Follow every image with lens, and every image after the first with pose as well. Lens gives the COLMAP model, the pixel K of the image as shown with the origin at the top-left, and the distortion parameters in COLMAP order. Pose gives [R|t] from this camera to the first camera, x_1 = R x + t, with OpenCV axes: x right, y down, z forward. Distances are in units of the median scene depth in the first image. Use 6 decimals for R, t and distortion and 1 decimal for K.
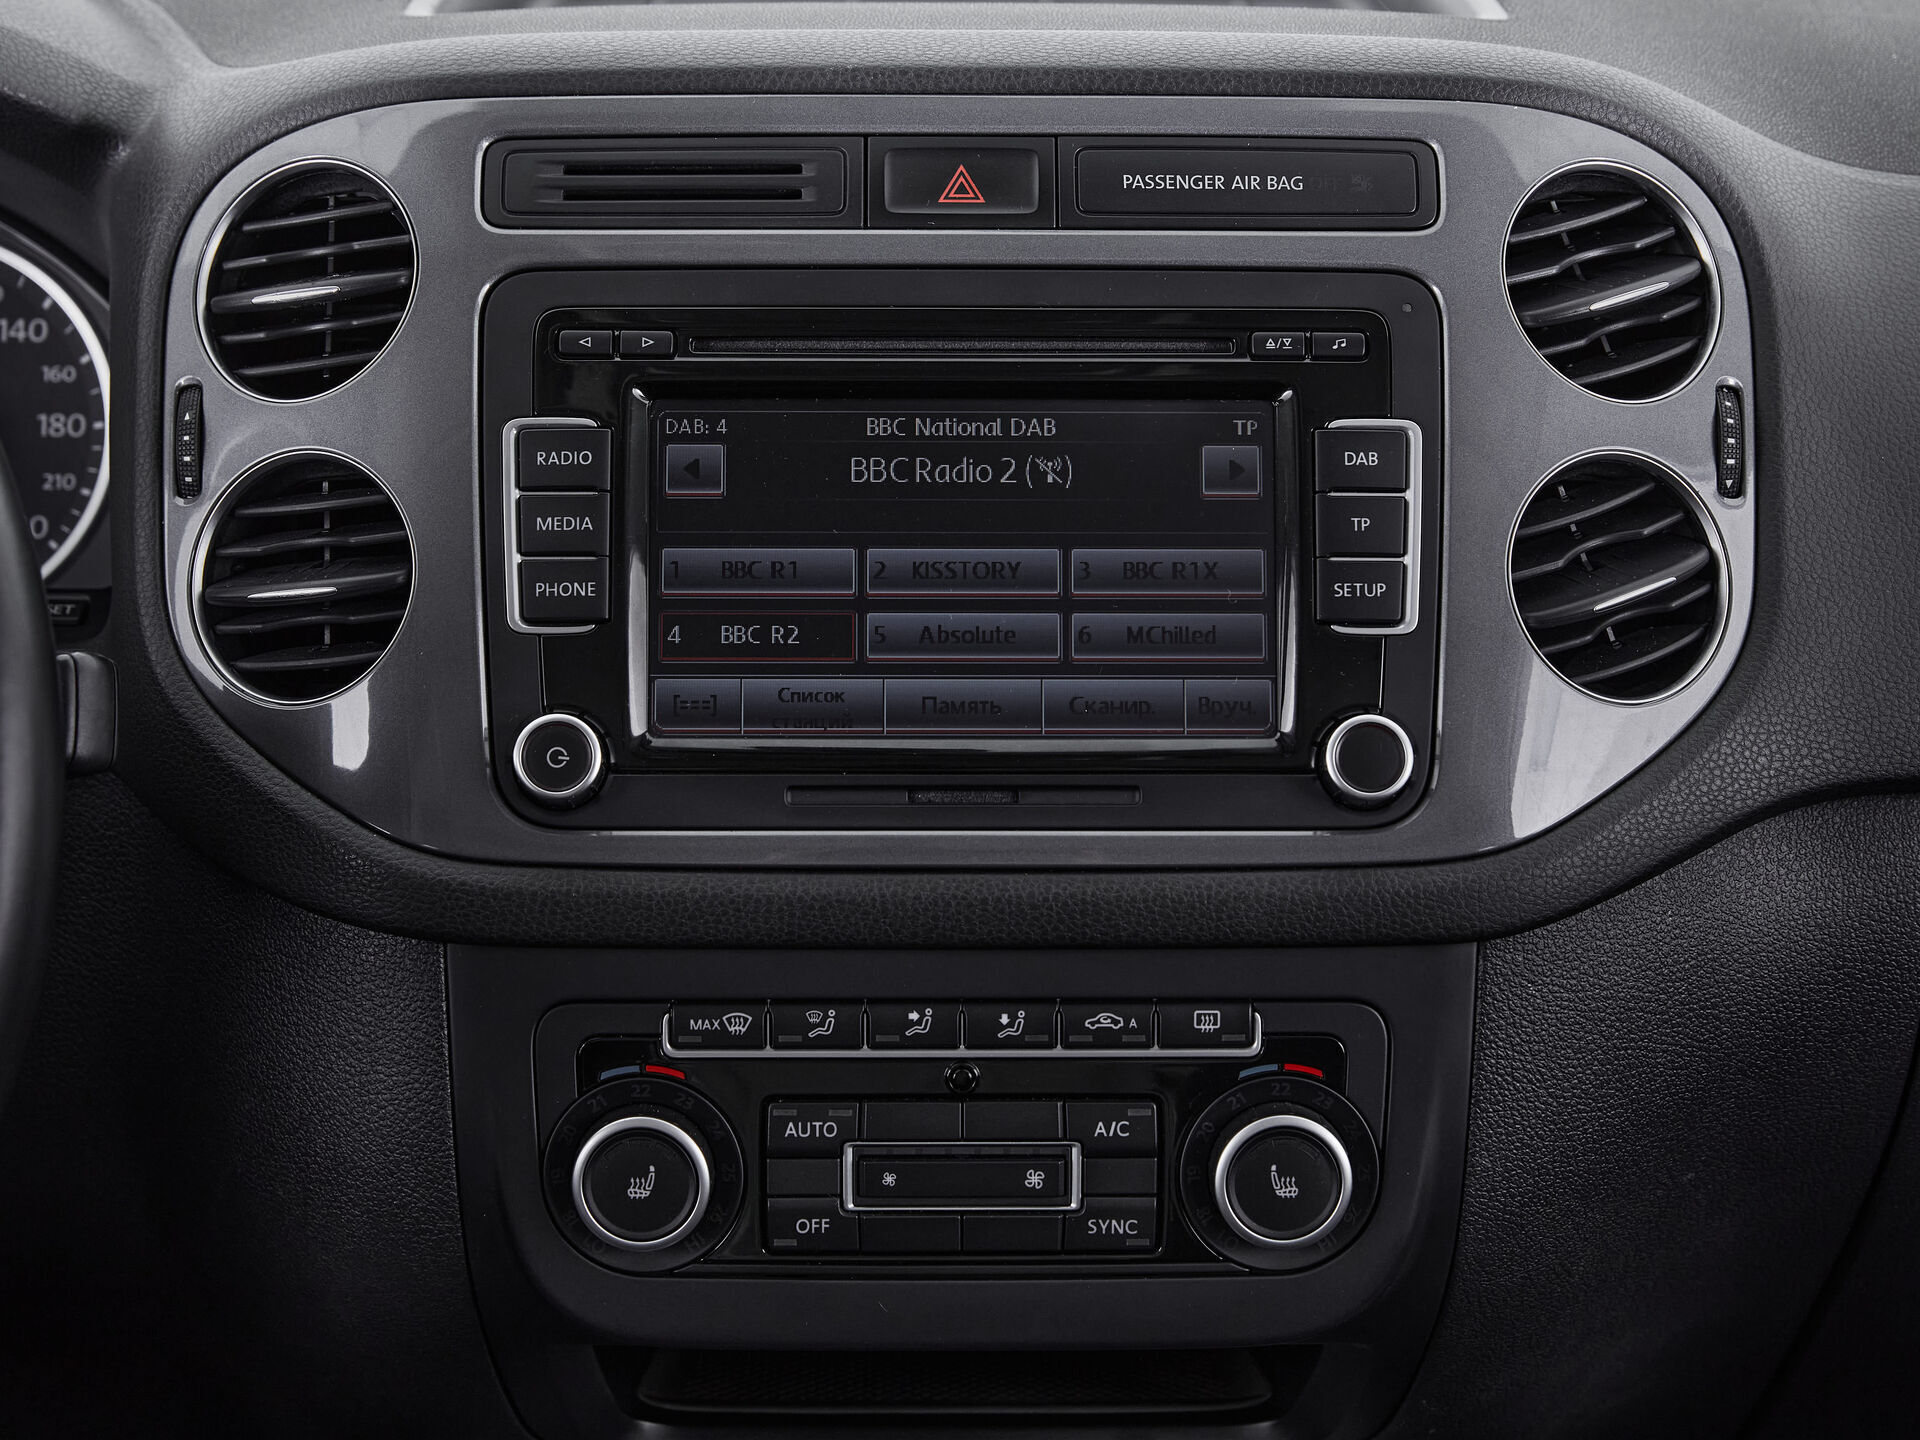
lens RADIAL K [[3970.6, 0, 954.6], [0, 3970.6, 750.6], [0, 0, 1]] dist [-0.063122, -0.034147]
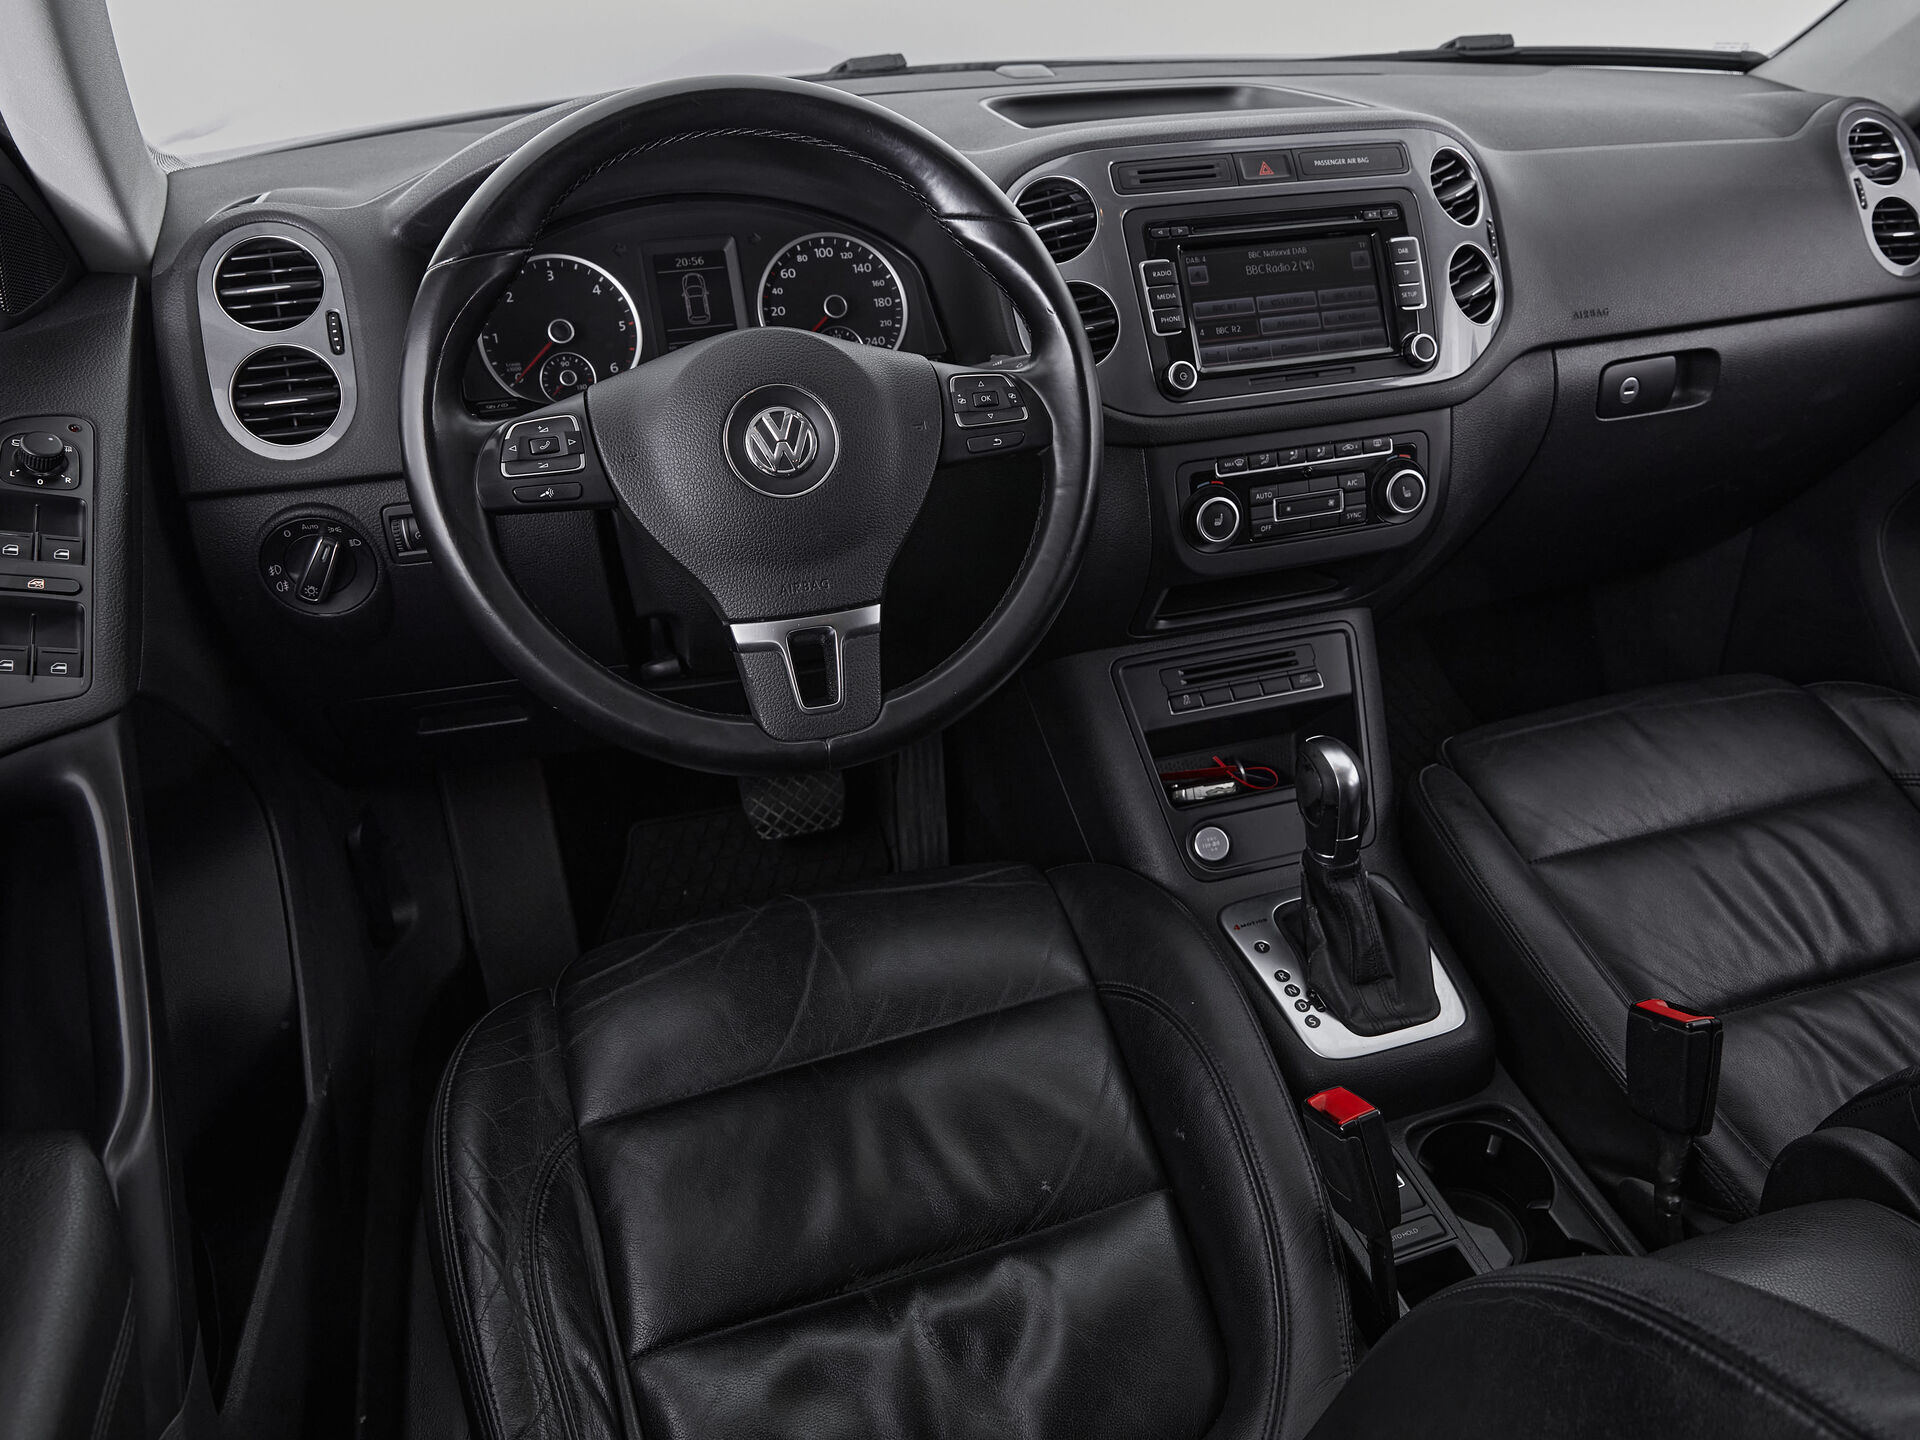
lens RADIAL K [[1421.9, 0, 1035.5], [0, 1421.9, 699.7], [0, 0, 1]] dist [-0.016608, 0.003960]
pose [[0.949433, -0.170655, 0.263540, -0.507998], [0.132898, 0.978917, 0.155114, 0.056817], [-0.284455, -0.112246, 0.952096, 0.009370]]
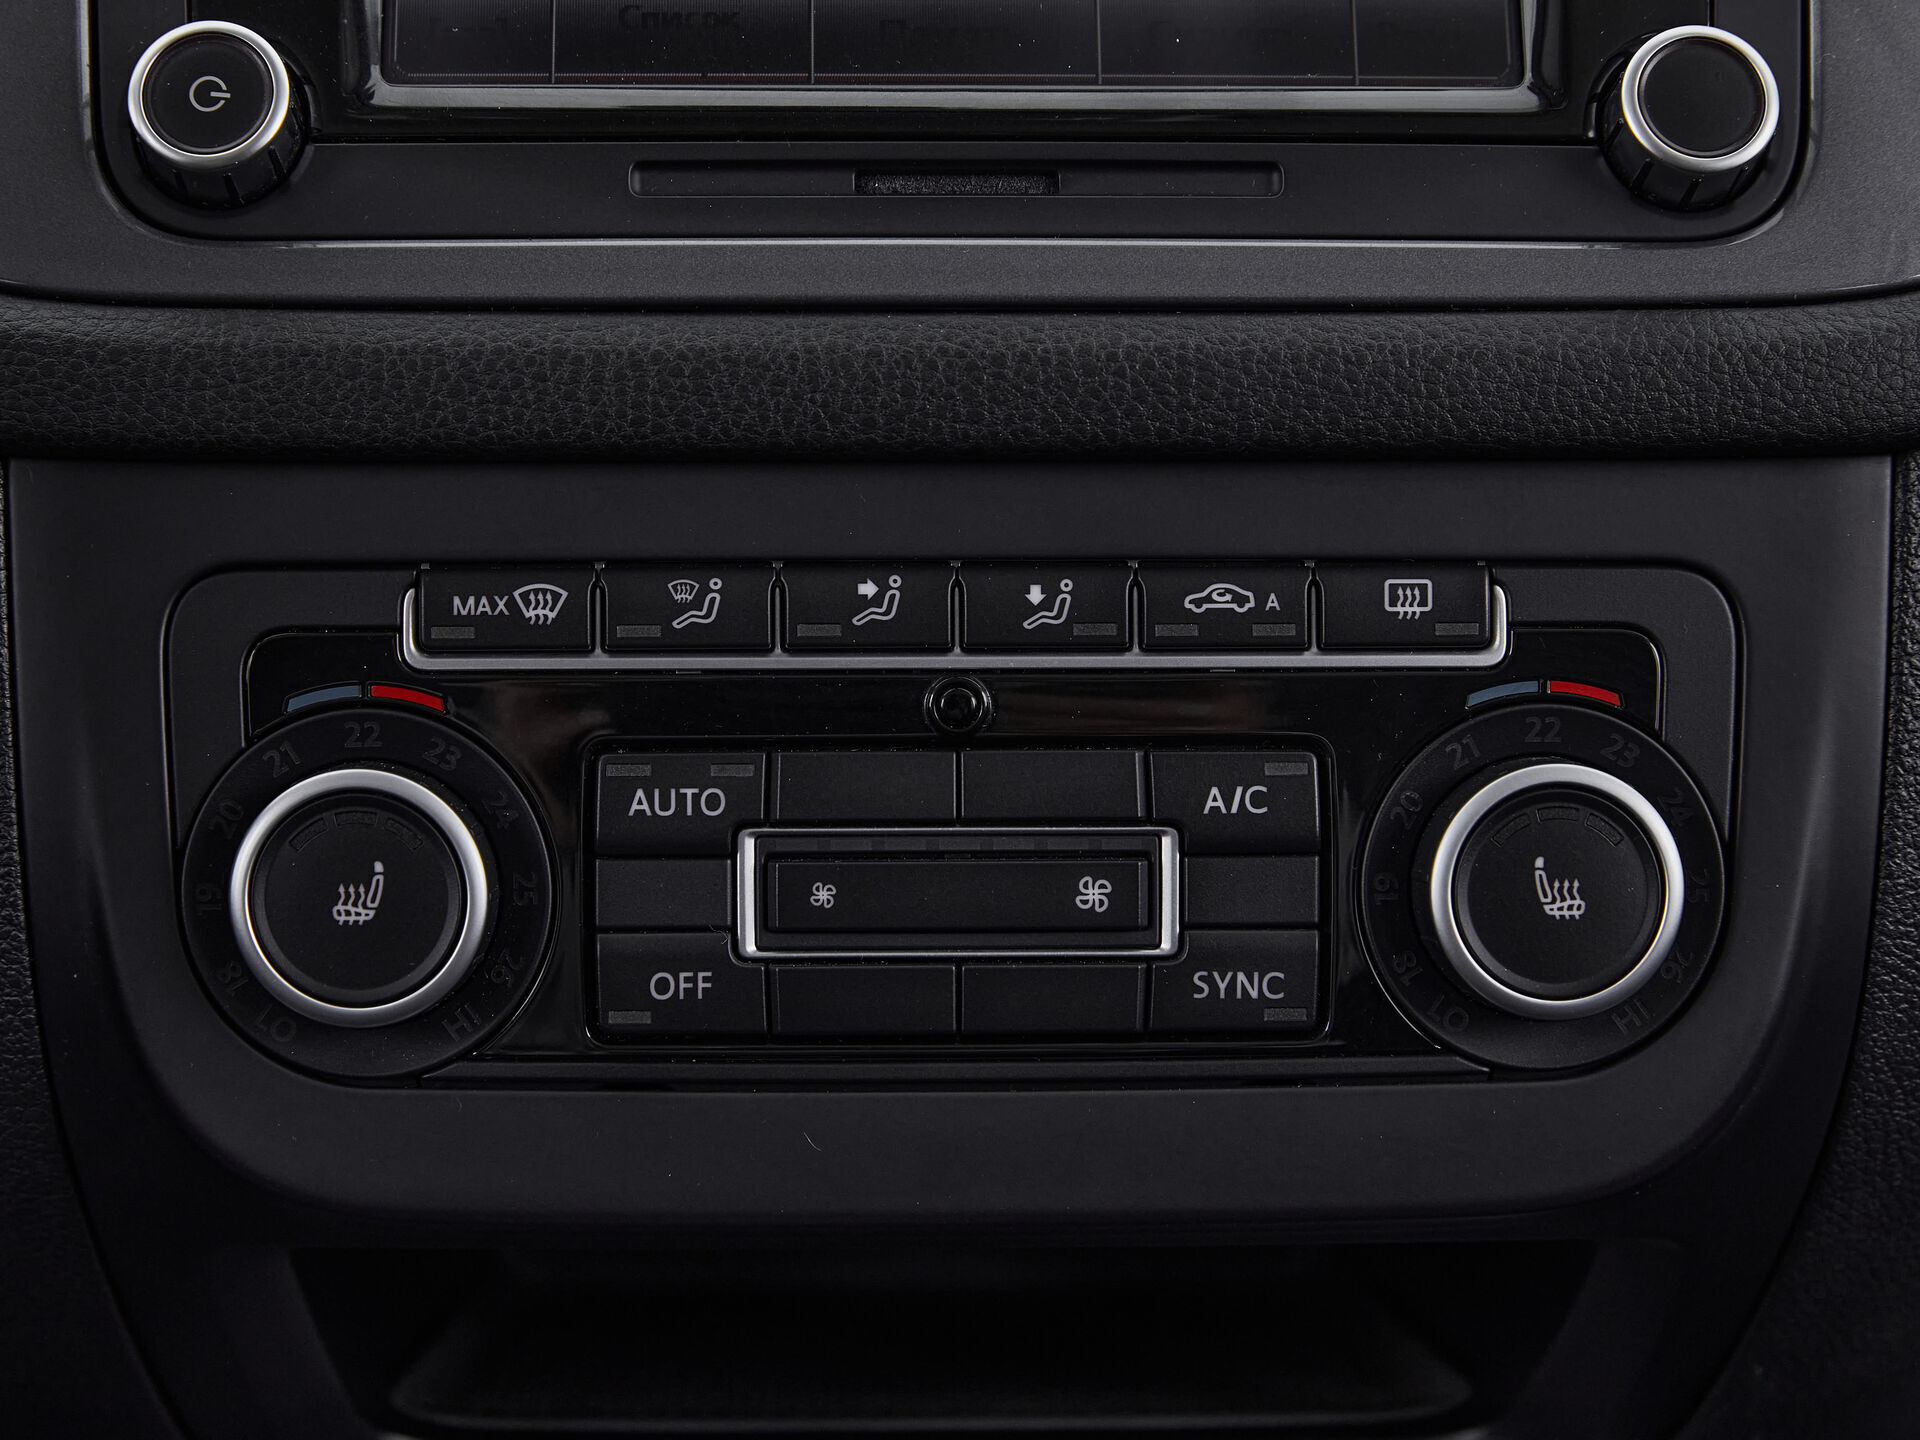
lens RADIAL K [[3888.2, 0, 960.0], [0, 3888.2, 720.0], [0, 0, 1]] dist [-0.113560, -0.123848]
pose [[0.999812, -0.004424, 0.018882, -0.007751], [0.006474, 0.993916, -0.109949, 0.142103], [-0.018281, 0.110050, 0.993758, 0.473354]]
